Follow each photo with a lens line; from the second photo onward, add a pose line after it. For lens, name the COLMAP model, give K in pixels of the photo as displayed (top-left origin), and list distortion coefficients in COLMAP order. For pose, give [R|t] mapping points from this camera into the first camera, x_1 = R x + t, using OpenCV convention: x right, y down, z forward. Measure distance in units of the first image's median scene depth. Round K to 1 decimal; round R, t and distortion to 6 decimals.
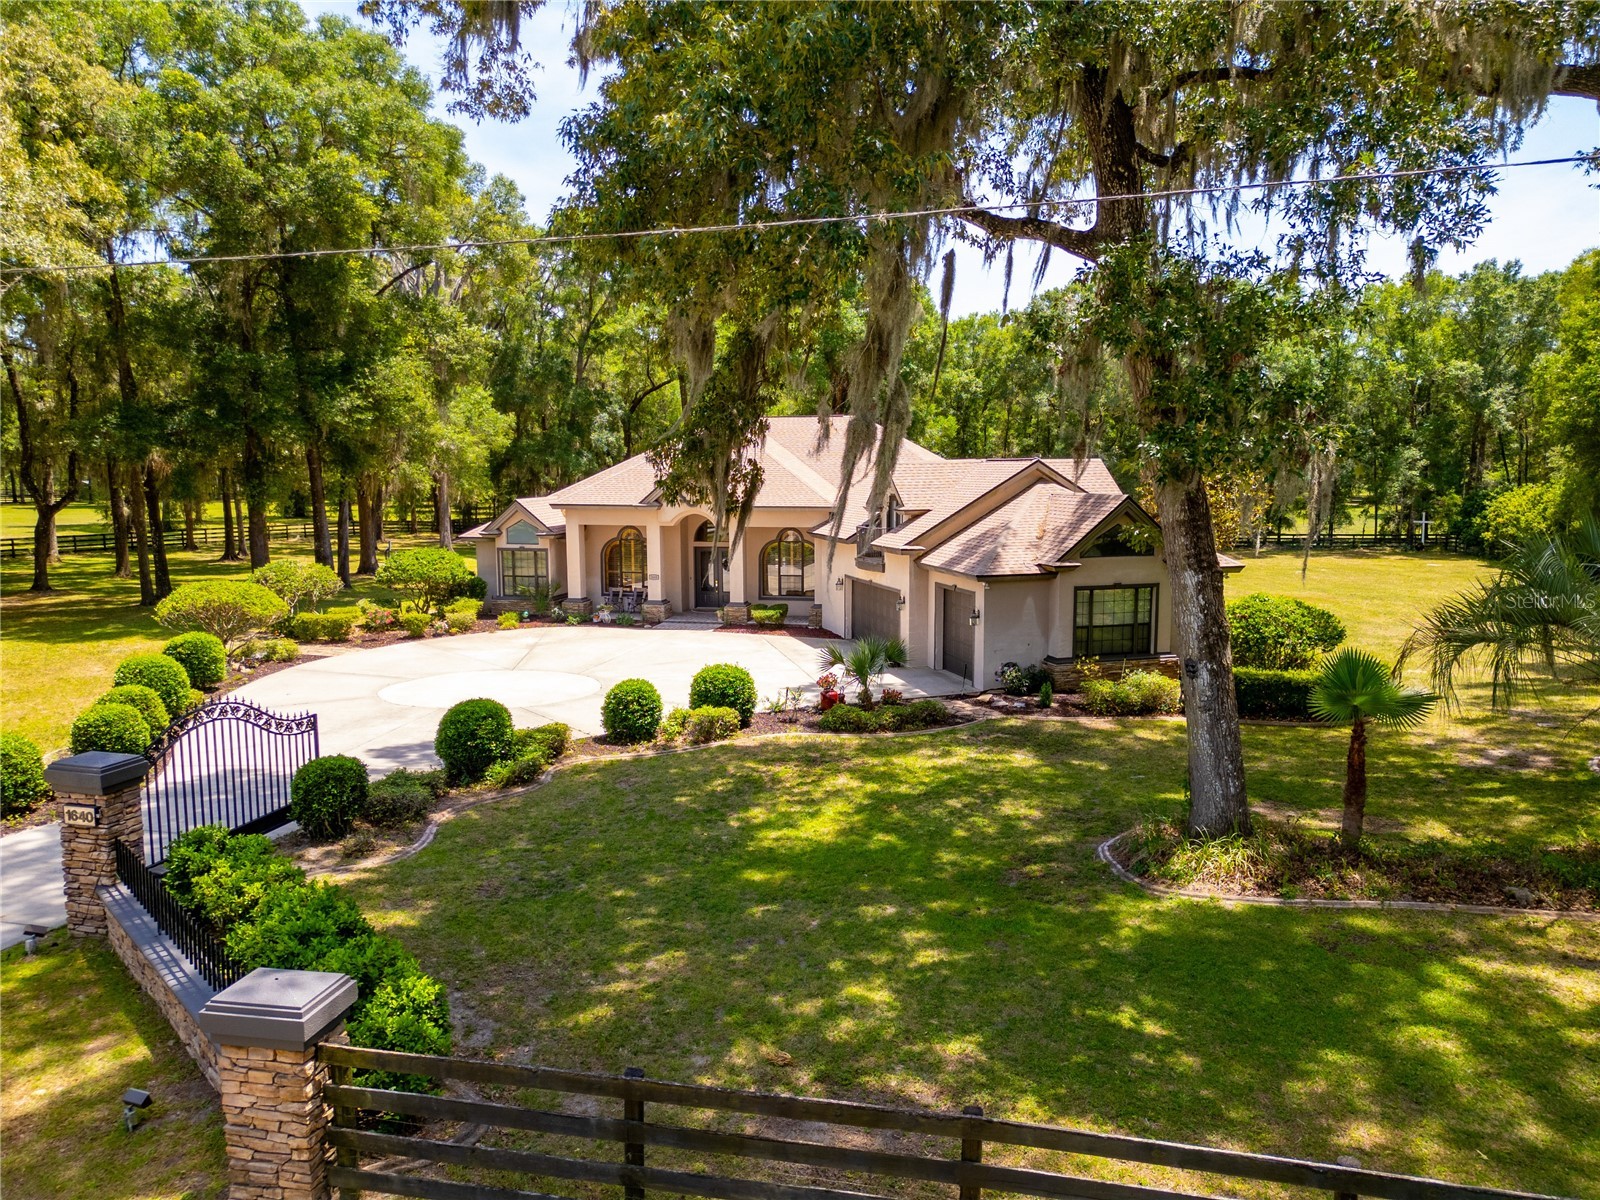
lens RADIAL K [[1118.5, 0, 800.0], [0, 1118.5, 600.0], [0, 0, 1]] dist [0.106033, -0.126932]
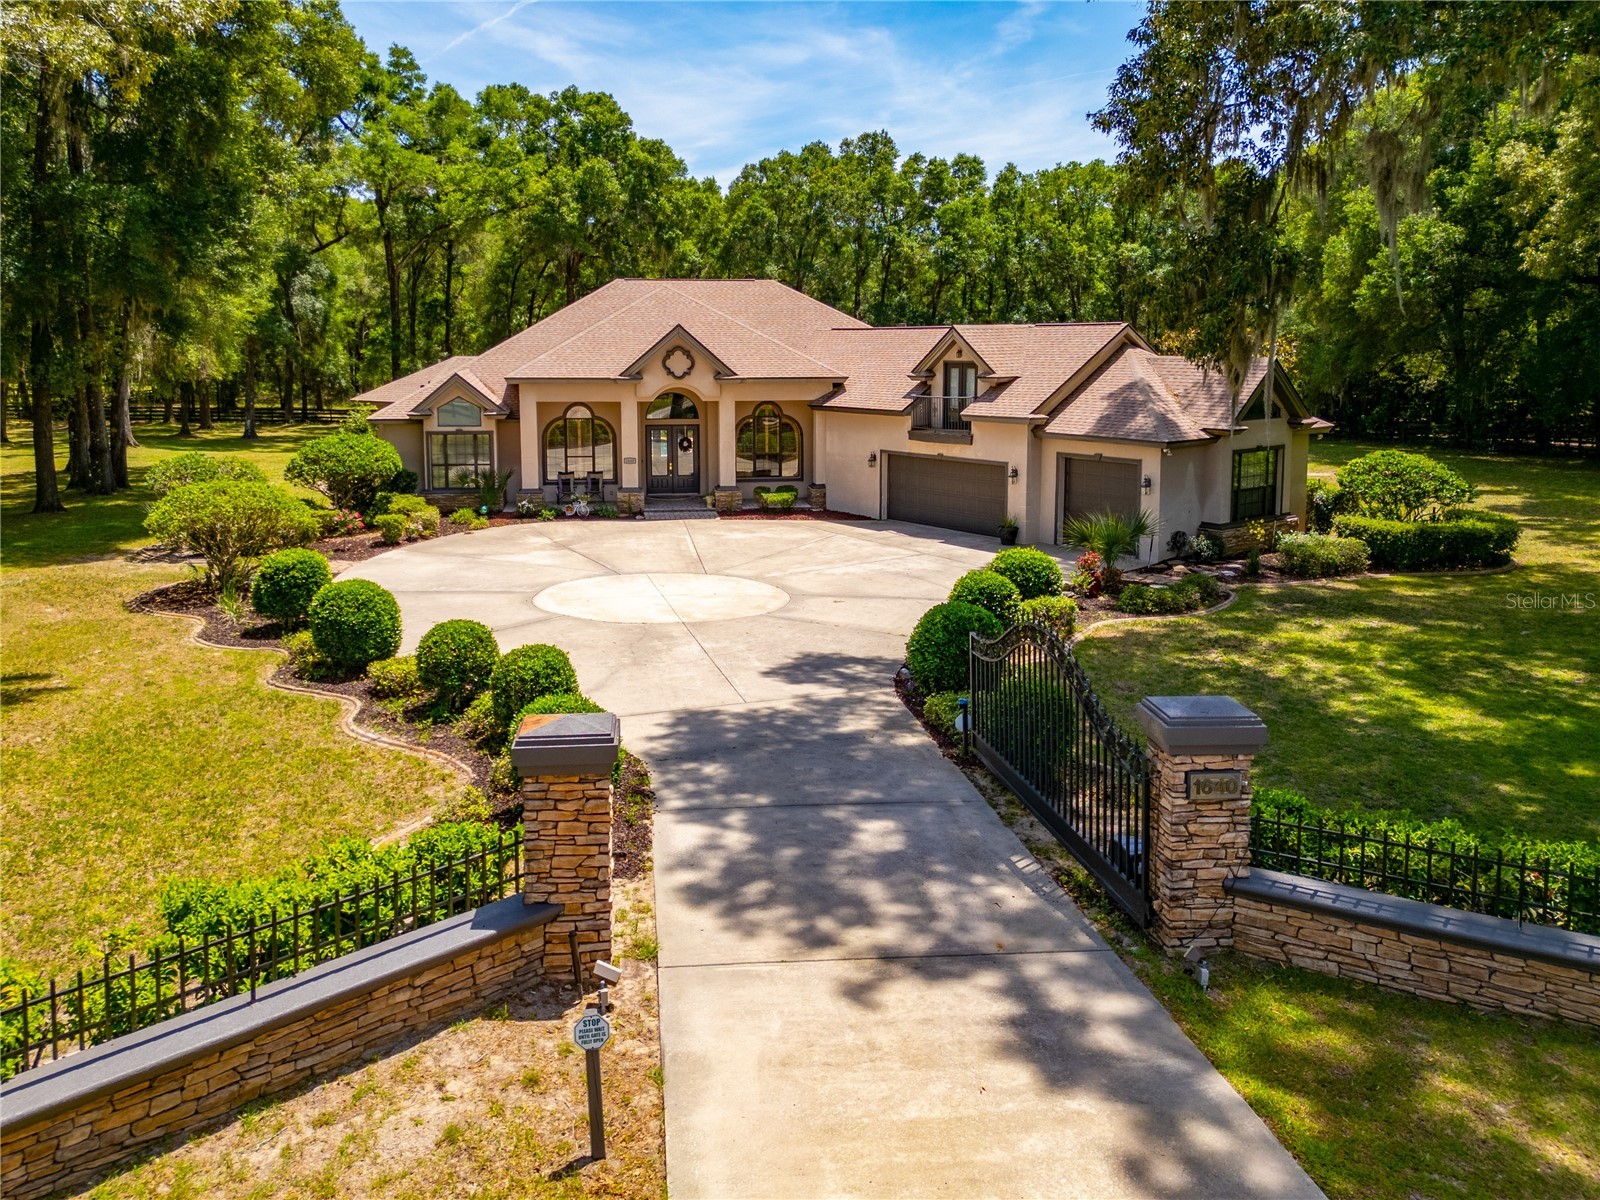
lens RADIAL K [[1170.5, 0, 726.3], [0, 1170.5, 474.7], [0, 0, 1]] dist [0.068034, -0.000279]
pose [[0.939598, -0.039312, 0.340014, -0.373996], [0.041279, 0.999147, 0.001448, -0.007638], [-0.339781, 0.012675, 0.940419, 0.123708]]
